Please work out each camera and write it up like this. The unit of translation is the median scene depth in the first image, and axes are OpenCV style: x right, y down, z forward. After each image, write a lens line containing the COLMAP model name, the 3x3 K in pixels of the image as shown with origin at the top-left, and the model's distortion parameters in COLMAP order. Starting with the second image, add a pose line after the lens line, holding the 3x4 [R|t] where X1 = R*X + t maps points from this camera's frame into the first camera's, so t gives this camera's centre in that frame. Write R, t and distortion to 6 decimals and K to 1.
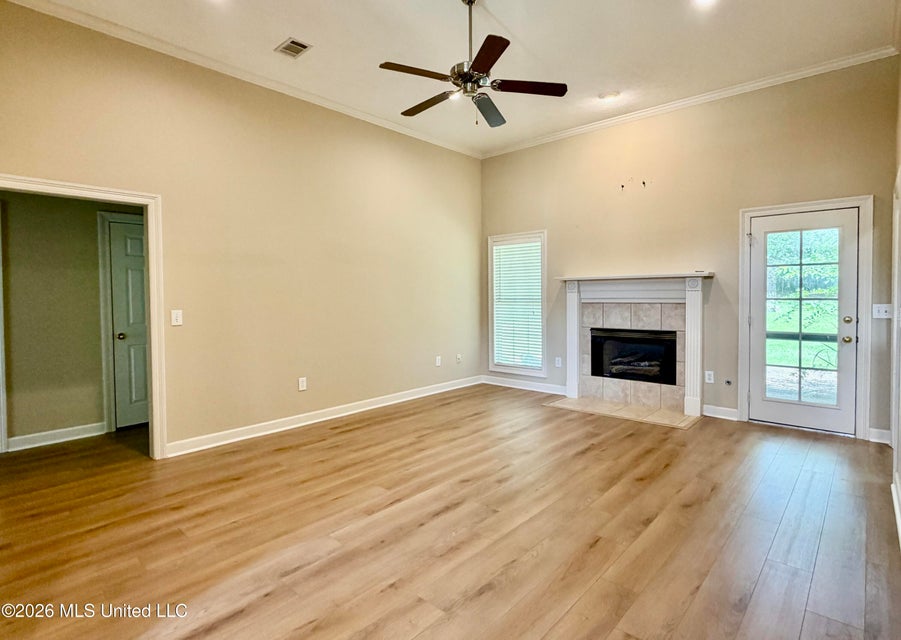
lens RADIAL K [[467.9, 0, 449.7], [0, 467.9, 307.4], [0, 0, 1]] dist [-0.004740, -0.001081]
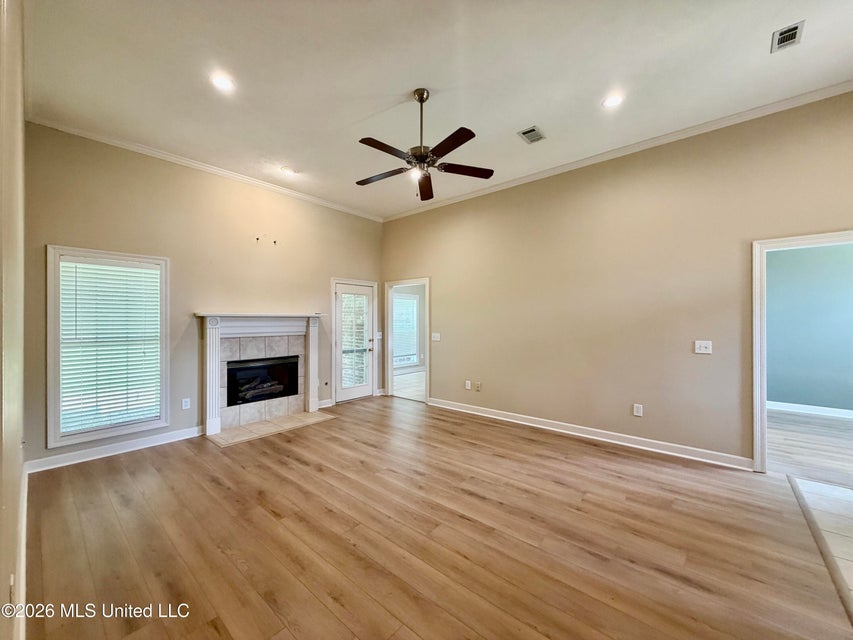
lens RADIAL K [[339.6, 0, 426.9], [0, 339.6, 321.2], [0, 0, 1]] dist [-0.002341, 0.000537]
pose [[-0.026675, 0.010353, 0.999591, -0.677381], [0.032158, 0.999438, -0.009493, -0.036183], [-0.999127, 0.031891, -0.026993, 0.801297]]
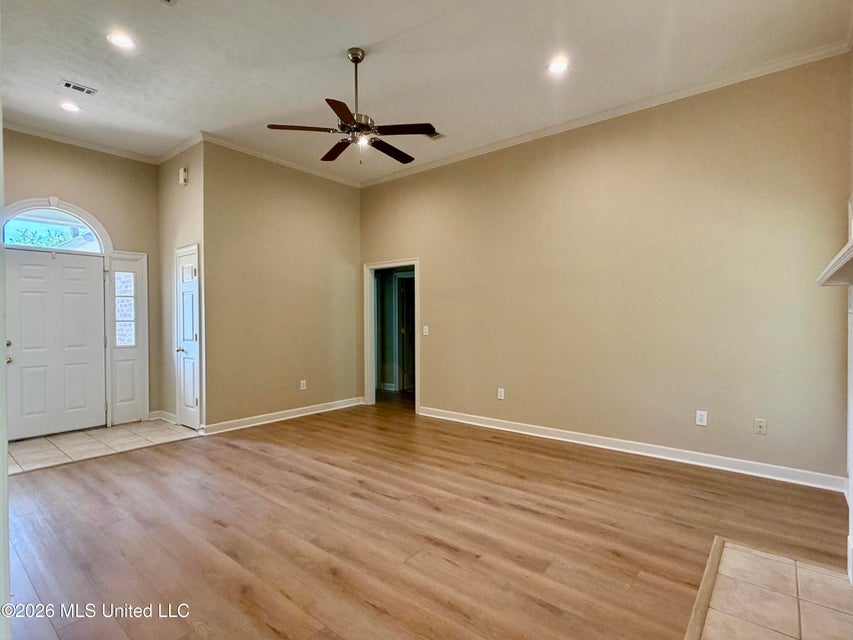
lens RADIAL K [[433.5, 0, 423.6], [0, 433.5, 322.3], [0, 0, 1]] dist [-0.003449, -0.002339]
pose [[0.041863, 0.016375, -0.998989, 0.870098], [-0.029585, 0.999448, 0.015143, -0.027968], [0.998685, 0.028921, 0.042324, 0.884394]]
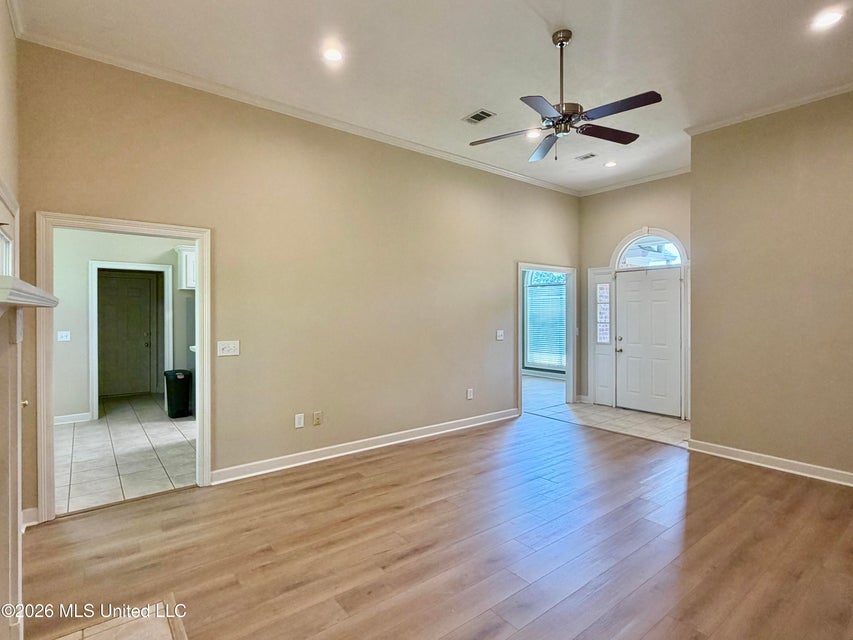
lens RADIAL K [[433.5, 0, 425.4], [0, 433.5, 316.5], [0, 0, 1]] dist [-0.003449, -0.002339]
pose [[-0.984342, 0.009227, 0.176027, 0.136764], [0.016401, 0.999091, 0.039346, -0.081417], [-0.175504, 0.041617, -0.983599, 1.557128]]
